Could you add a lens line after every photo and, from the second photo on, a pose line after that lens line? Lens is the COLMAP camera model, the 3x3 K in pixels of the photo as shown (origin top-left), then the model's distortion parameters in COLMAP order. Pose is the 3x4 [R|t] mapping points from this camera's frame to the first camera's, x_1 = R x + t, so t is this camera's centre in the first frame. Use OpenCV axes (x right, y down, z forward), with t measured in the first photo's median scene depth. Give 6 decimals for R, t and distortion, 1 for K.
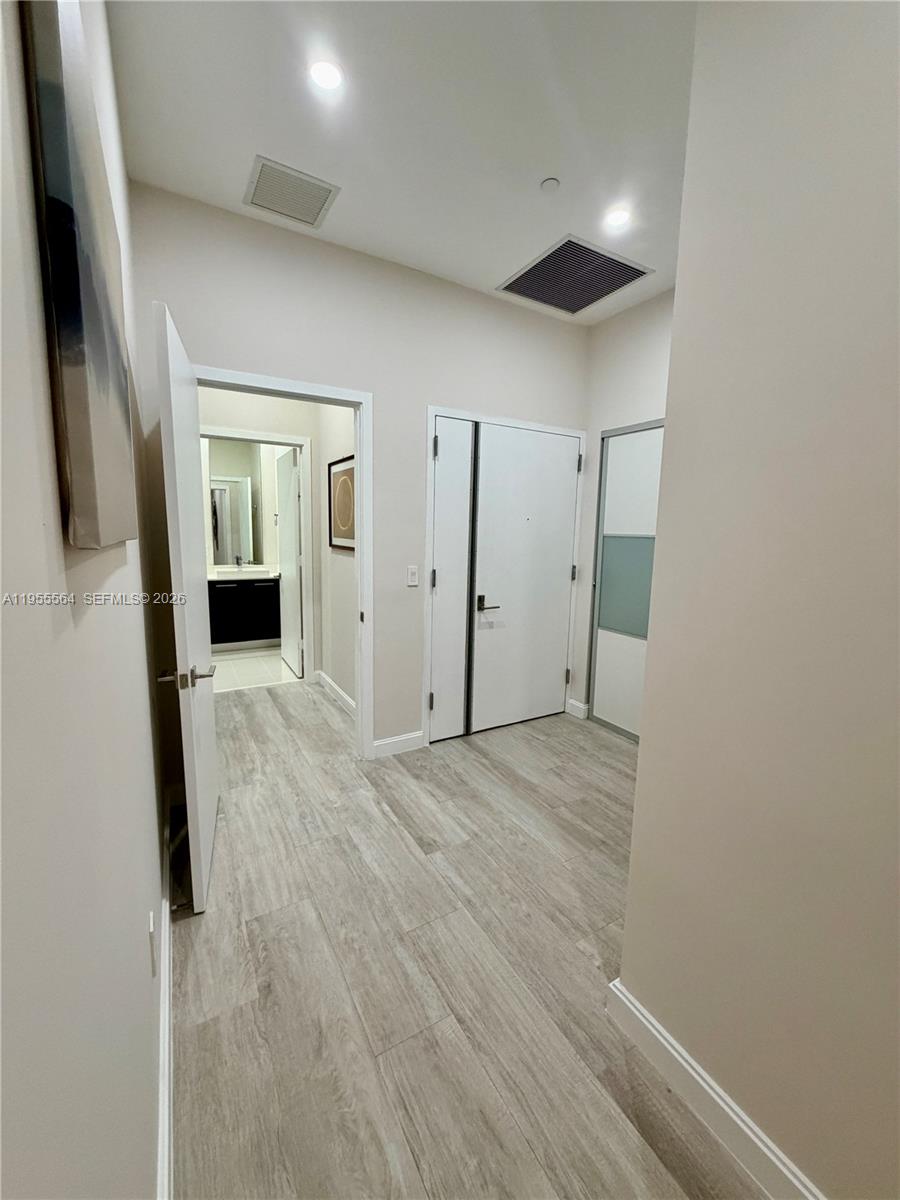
lens RADIAL K [[477.6, 0, 451.4], [0, 477.6, 595.9], [0, 0, 1]] dist [-0.000937, 0.000296]
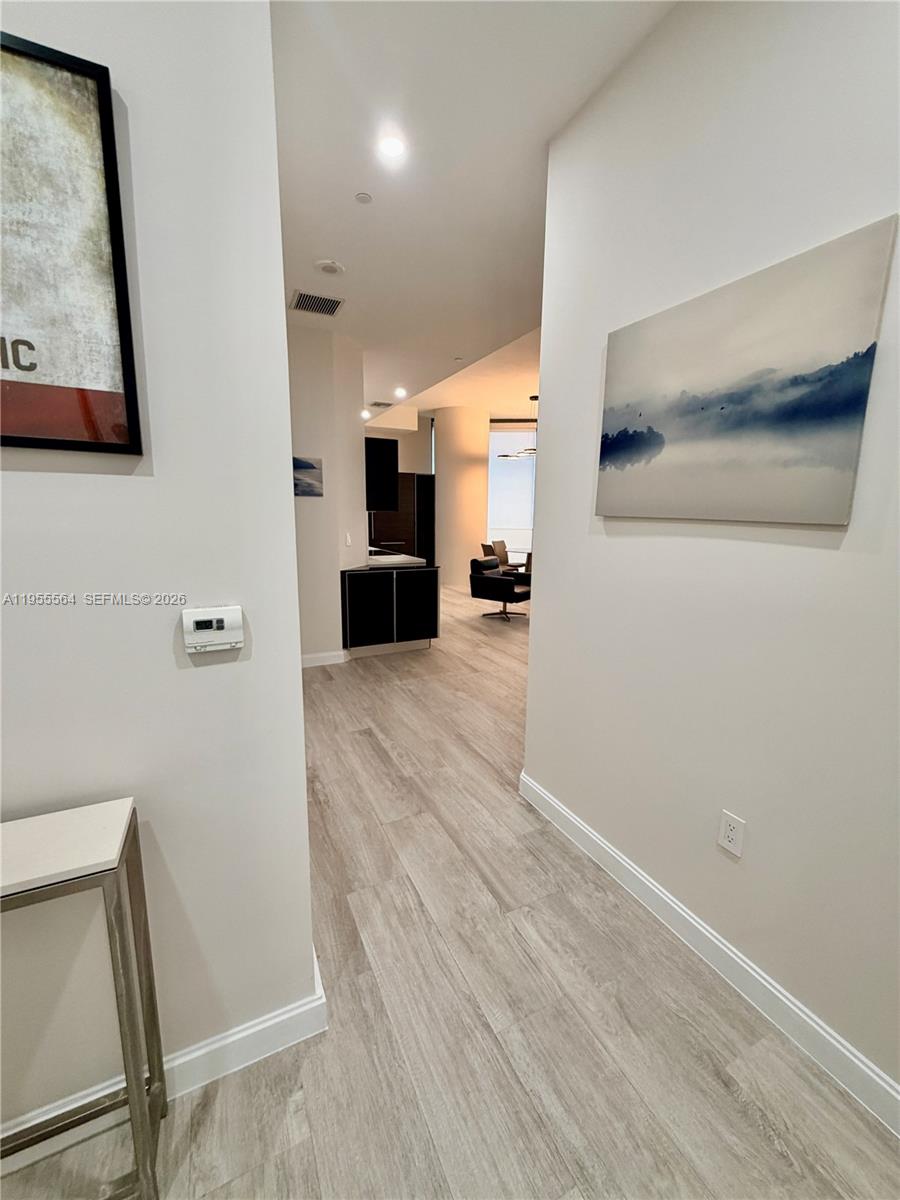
lens RADIAL K [[477.6, 0, 451.4], [0, 477.6, 595.9], [0, 0, 1]] dist [-0.000937, 0.000296]
pose [[-0.997392, -0.042941, 0.058012, 0.034219], [-0.023058, 0.951214, 0.307670, -0.103564], [-0.068393, 0.305530, -0.949723, 0.794215]]
